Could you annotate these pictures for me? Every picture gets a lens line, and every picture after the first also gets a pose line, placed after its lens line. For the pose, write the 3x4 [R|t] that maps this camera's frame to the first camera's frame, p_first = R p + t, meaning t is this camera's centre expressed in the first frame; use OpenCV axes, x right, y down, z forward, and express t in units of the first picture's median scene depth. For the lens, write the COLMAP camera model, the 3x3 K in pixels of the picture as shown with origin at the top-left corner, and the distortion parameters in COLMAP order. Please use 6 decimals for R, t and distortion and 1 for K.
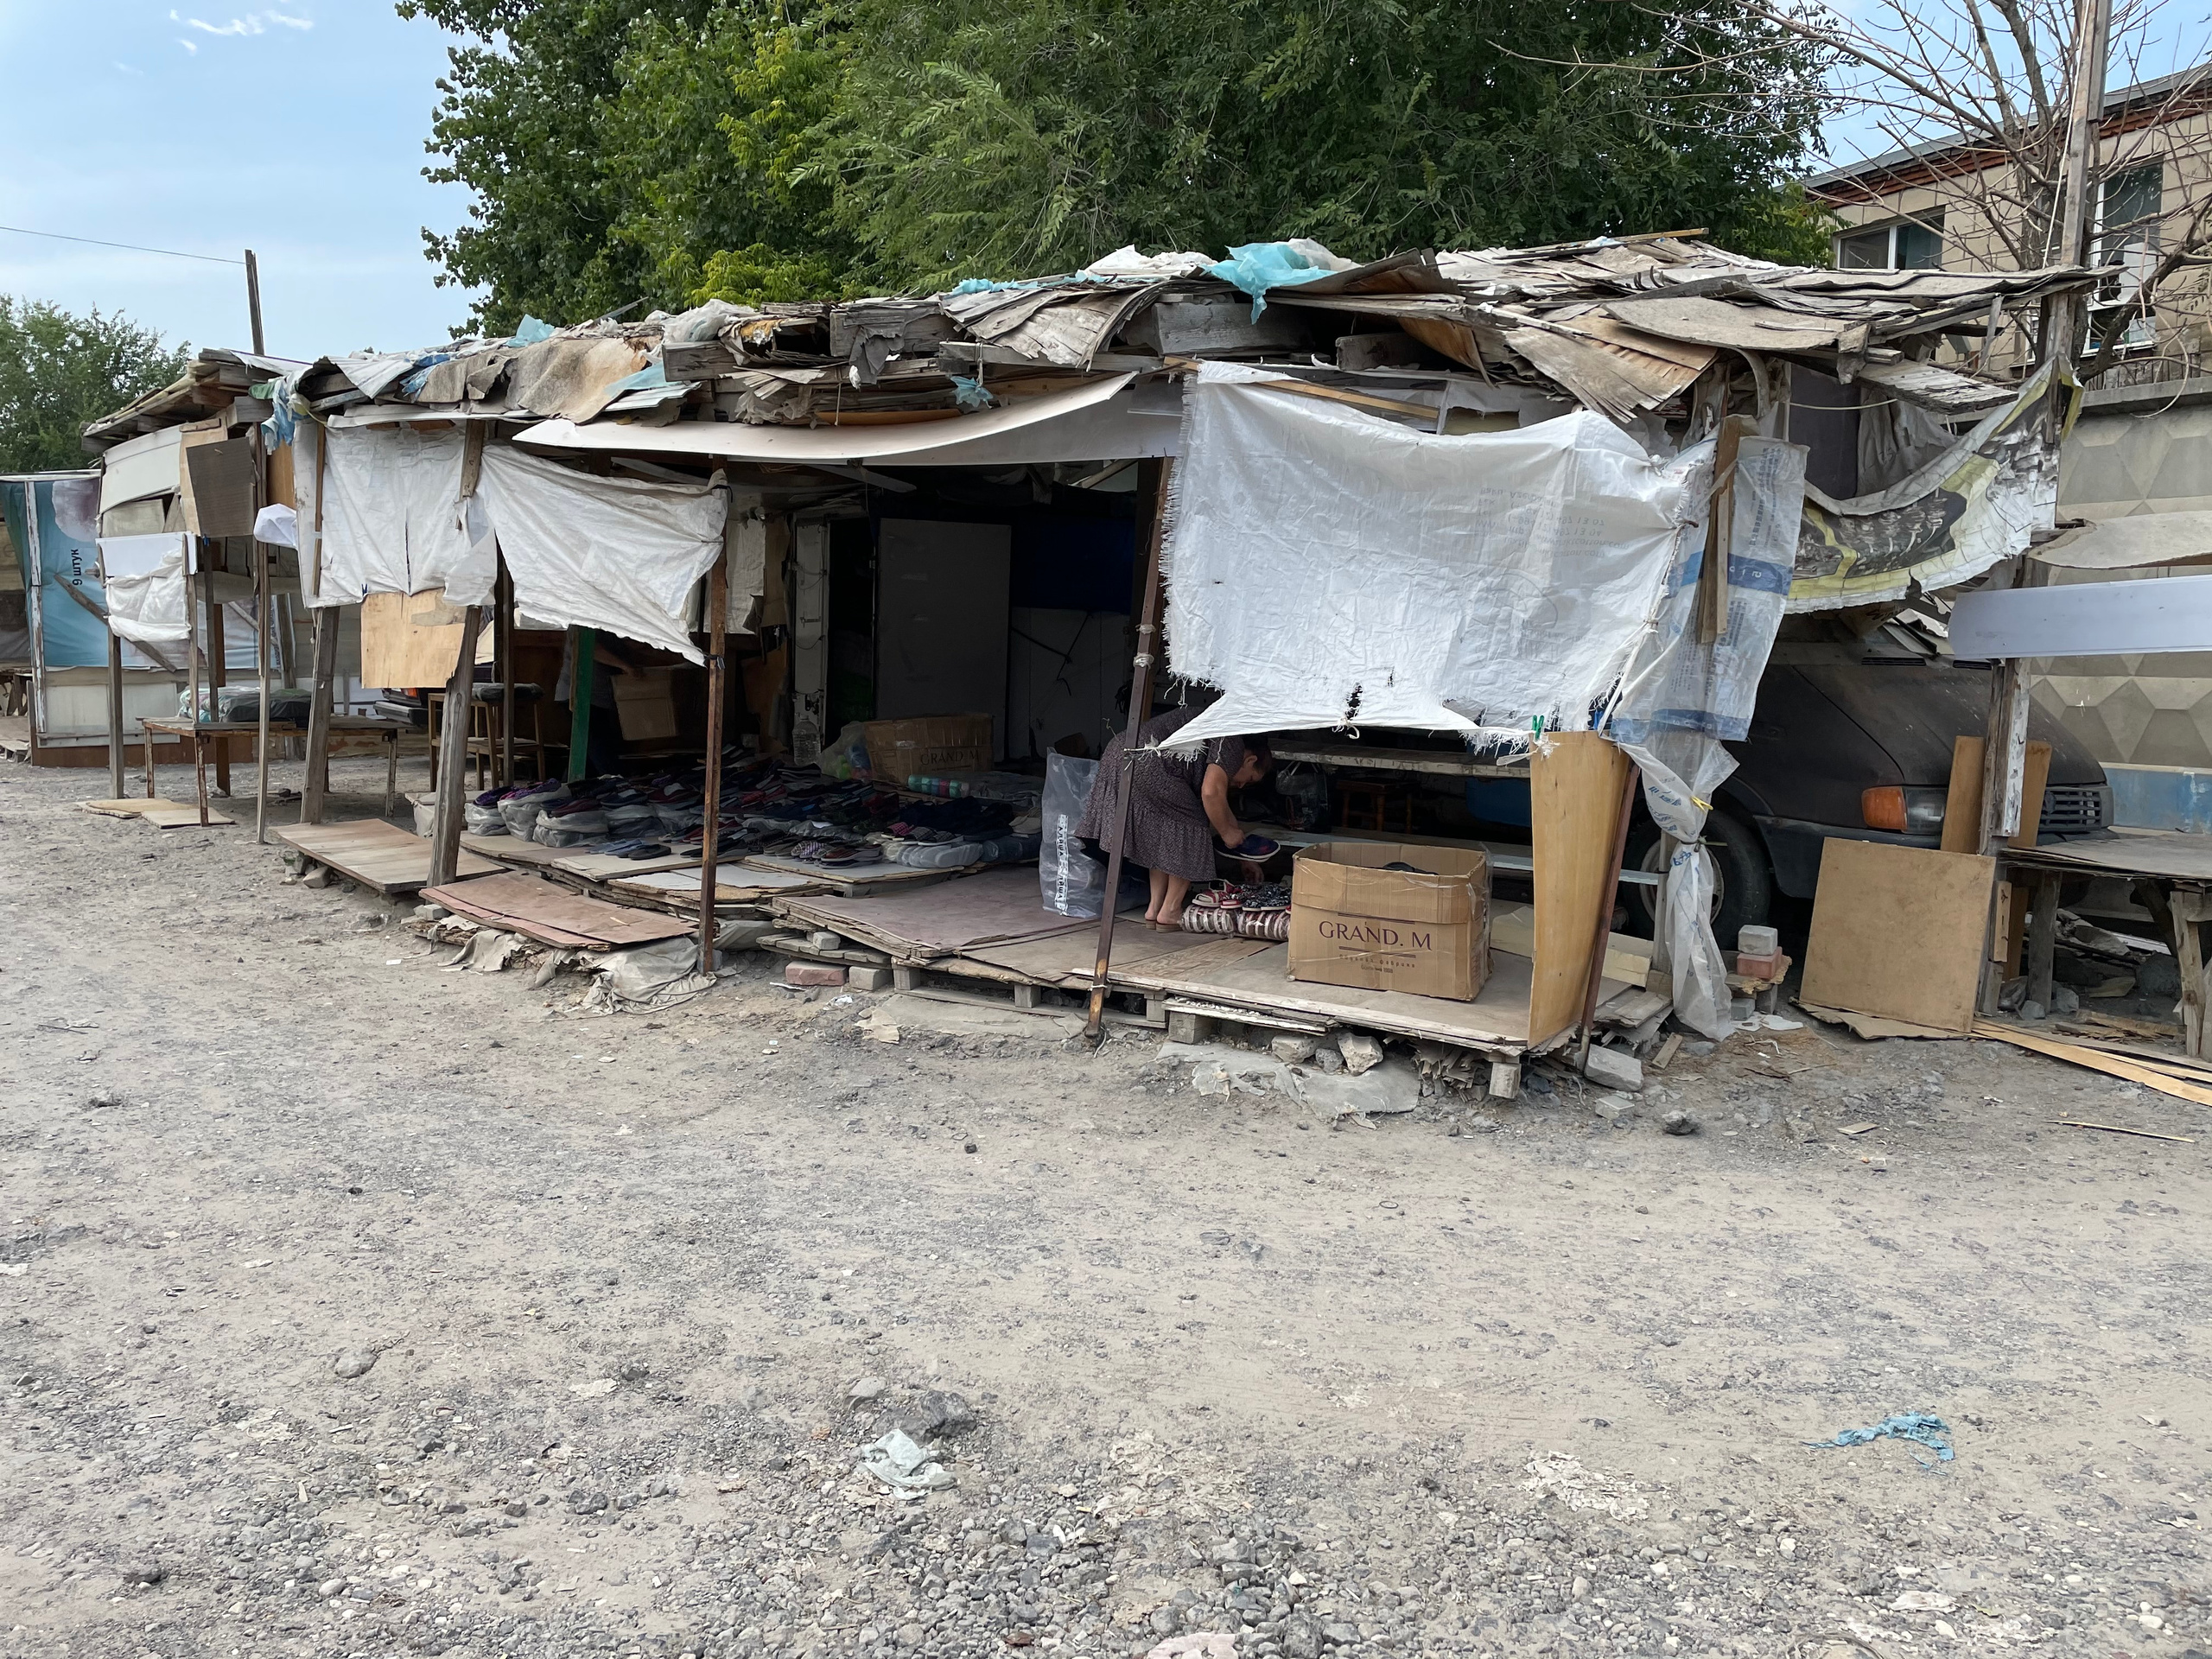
lens RADIAL K [[1648.4, 0, 1106.0], [0, 1648.4, 829.5], [0, 0, 1]] dist [0.095759, -0.117177]
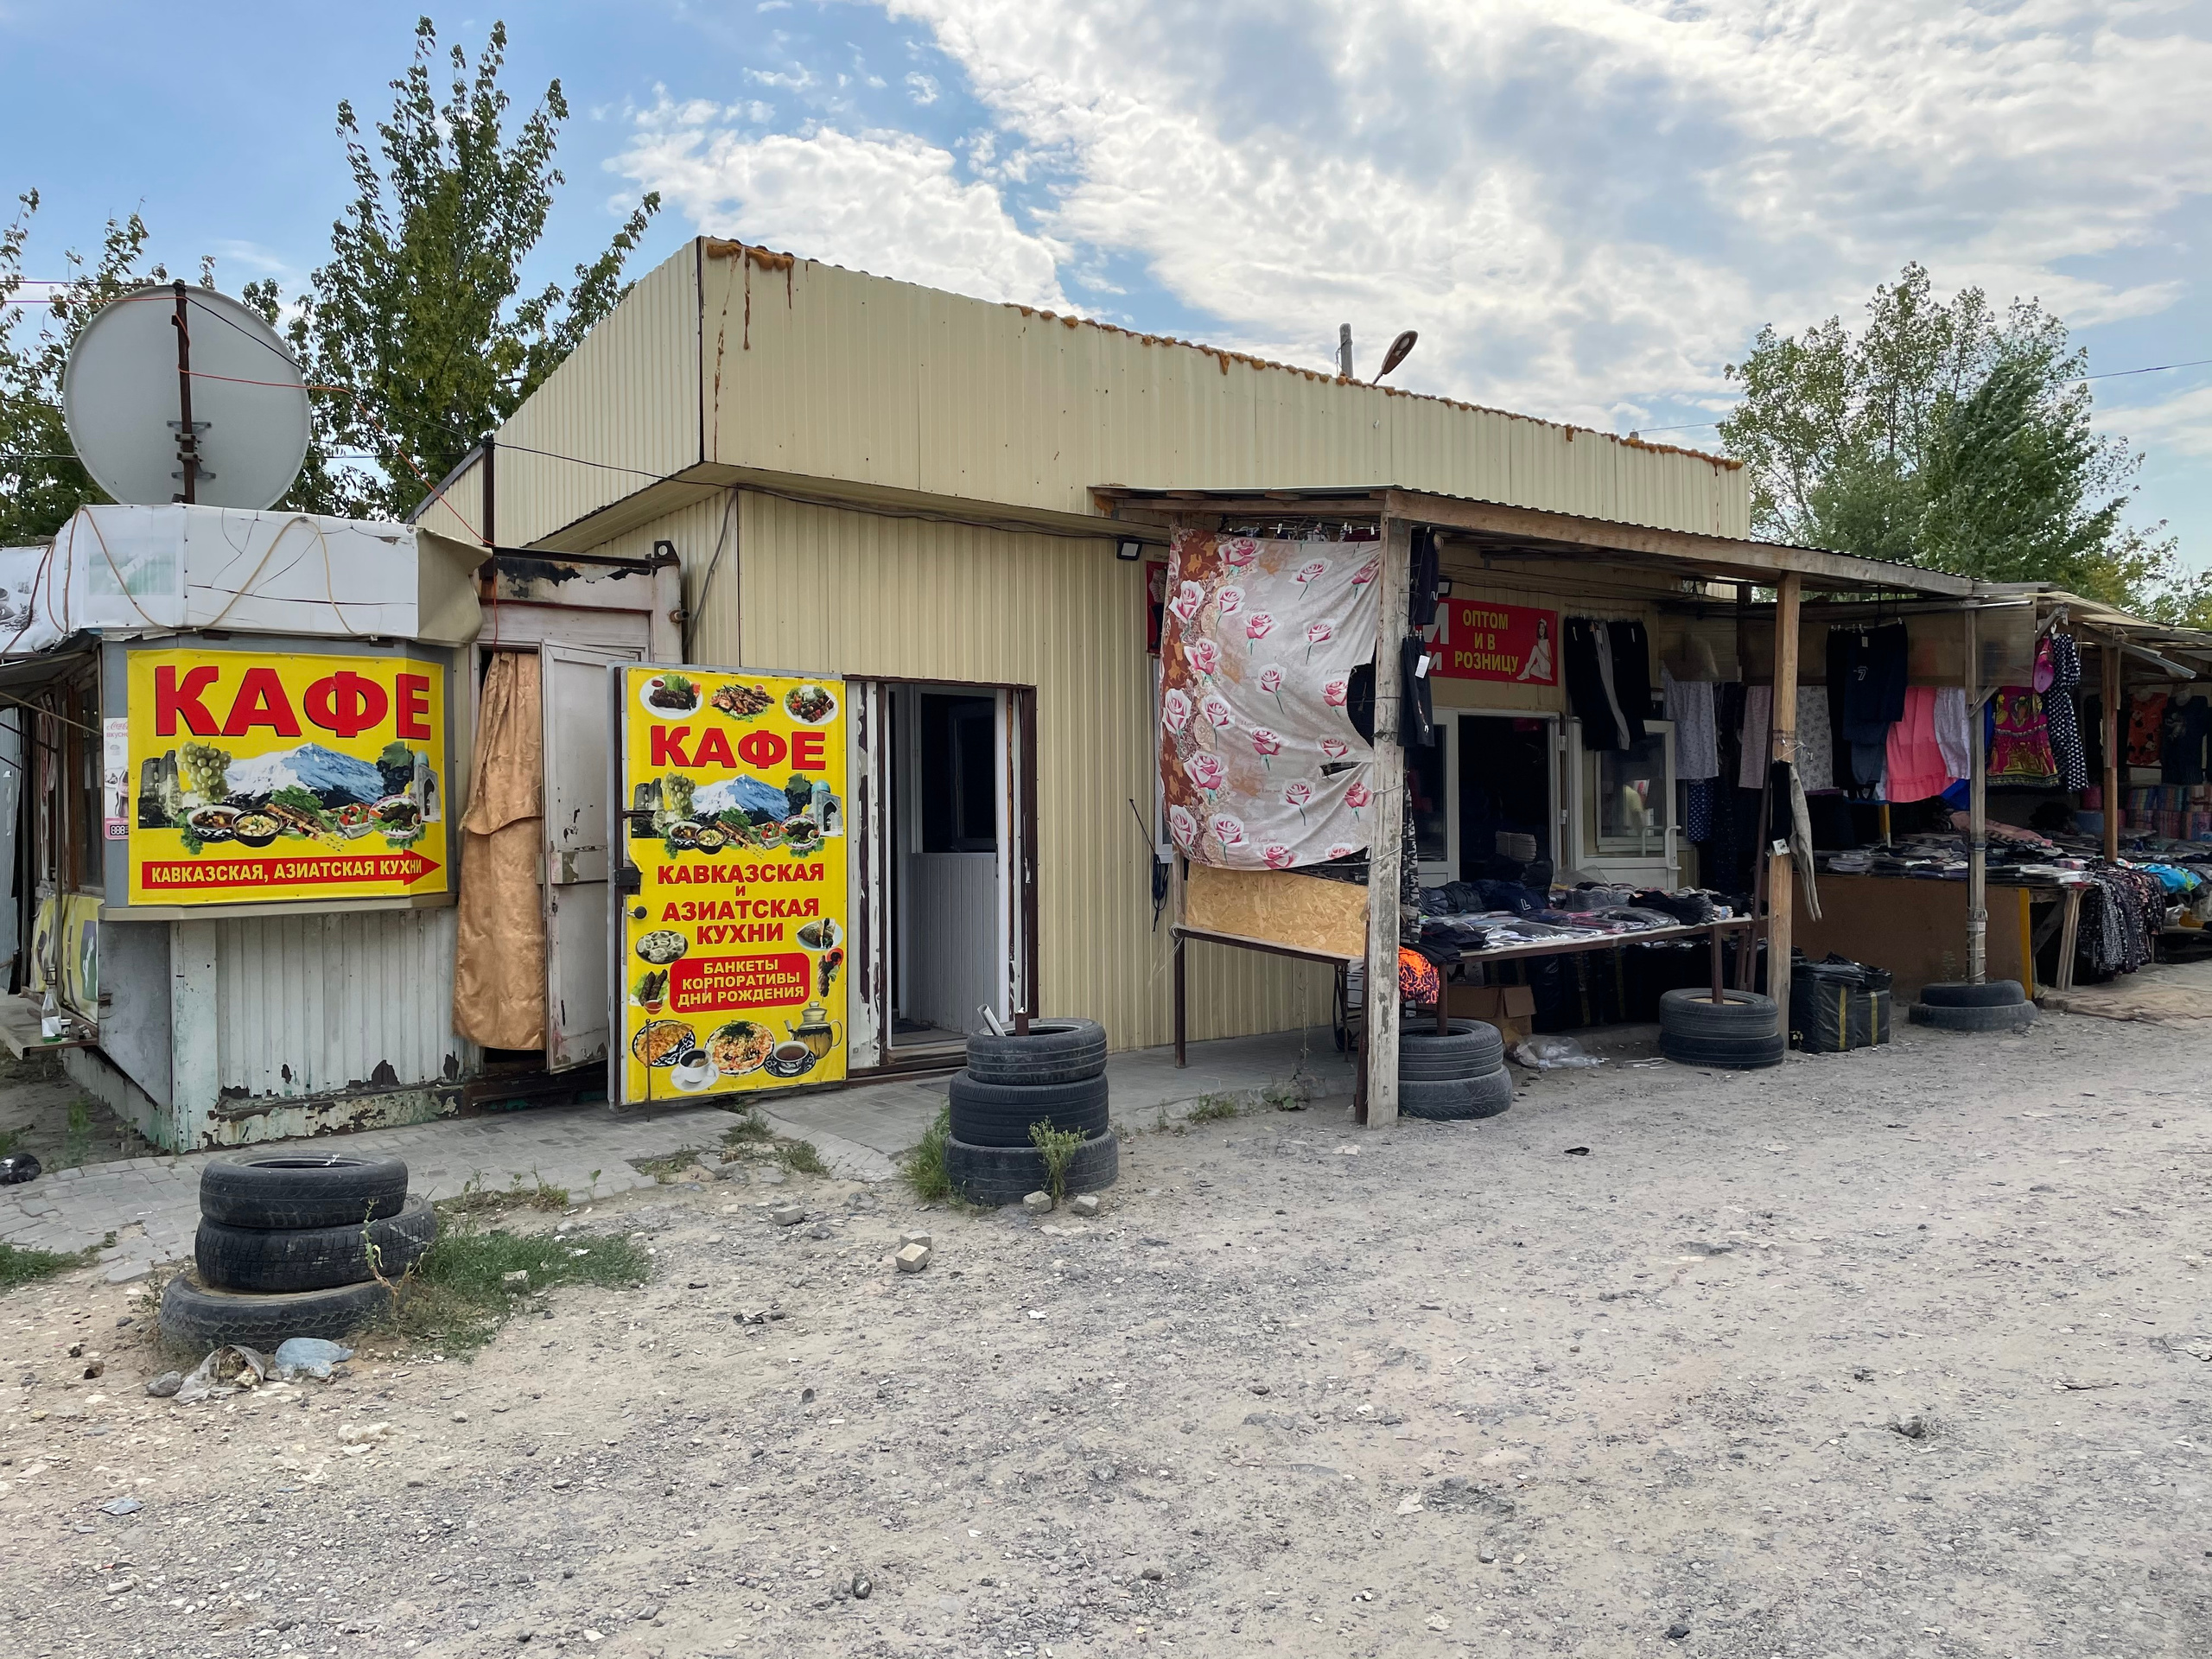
lens RADIAL K [[1648.4, 0, 1106.0], [0, 1648.4, 829.5], [0, 0, 1]] dist [0.095759, -0.117177]
pose [[-0.184585, -0.008816, -0.982777, 0.271354], [-0.092937, 0.995636, 0.008524, -0.096168], [0.978413, 0.092910, -0.184599, 0.821370]]
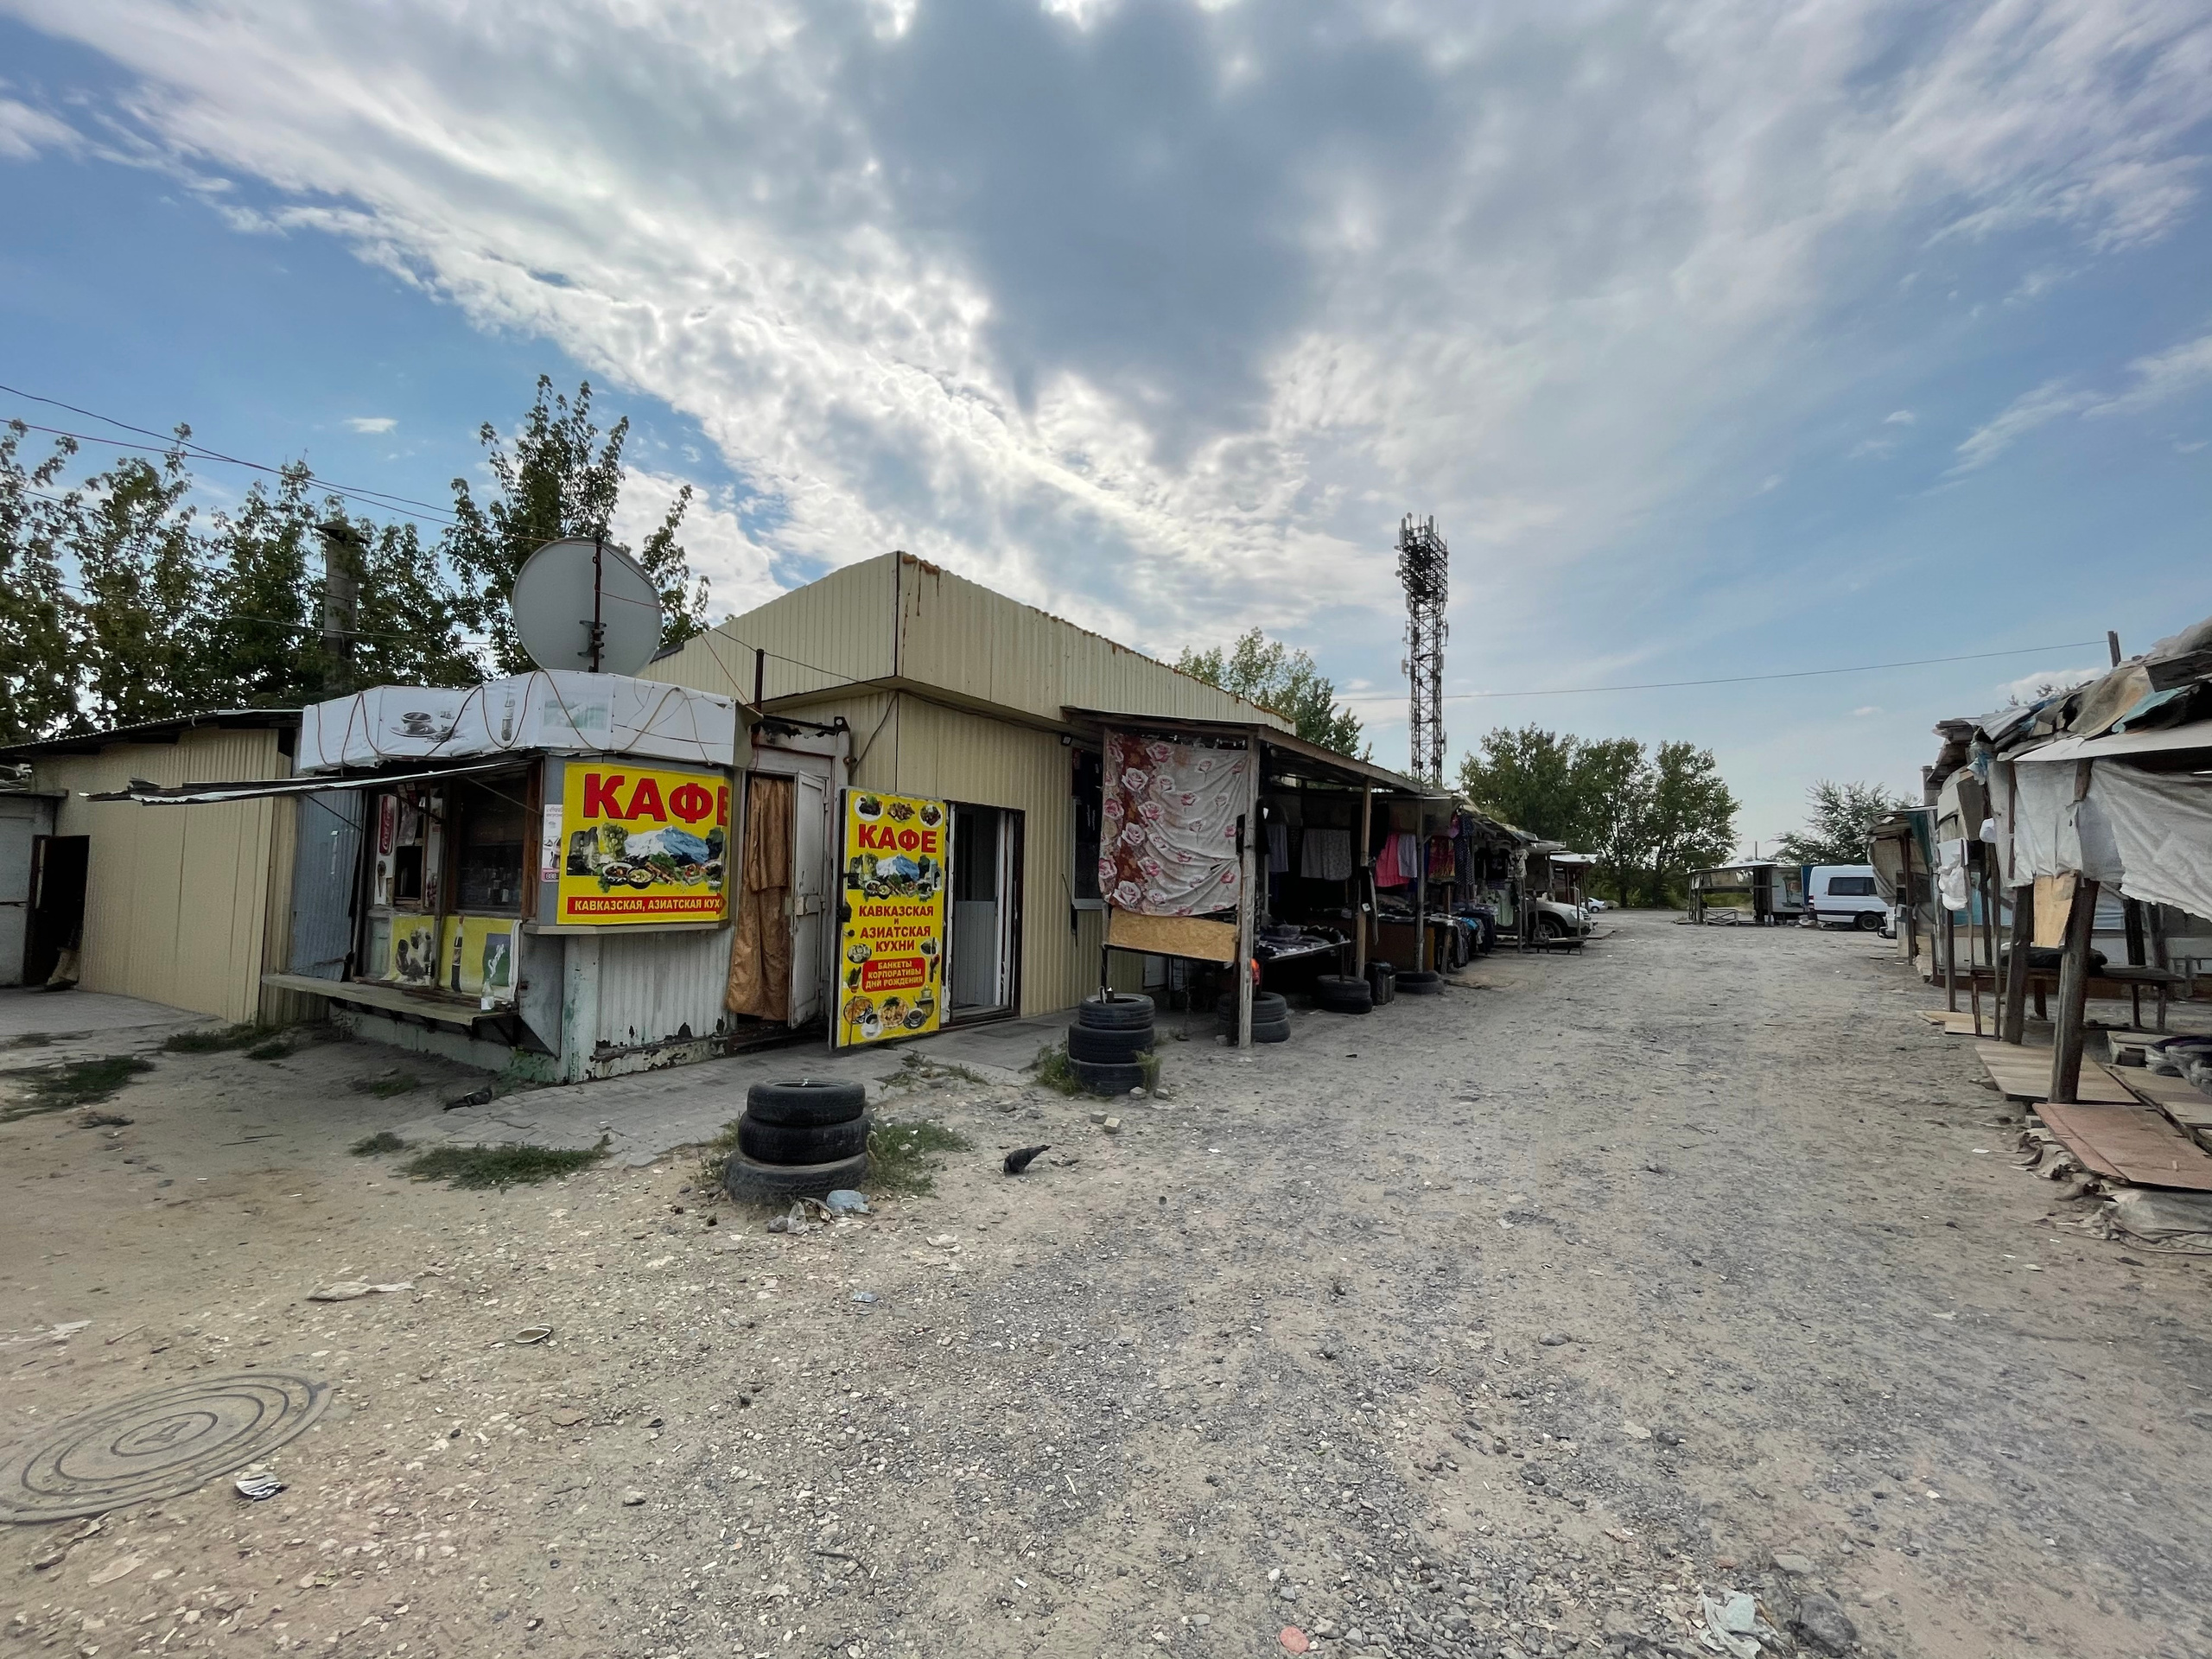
lens RADIAL K [[903.6, 0, 1089.7], [0, 903.6, 842.0], [0, 0, 1]] dist [-0.003435, -0.000676]
pose [[0.142238, -0.060400, -0.987988, 0.311858], [-0.117625, 0.990033, -0.077459, -0.040564], [0.982819, 0.127230, 0.133715, 0.263330]]
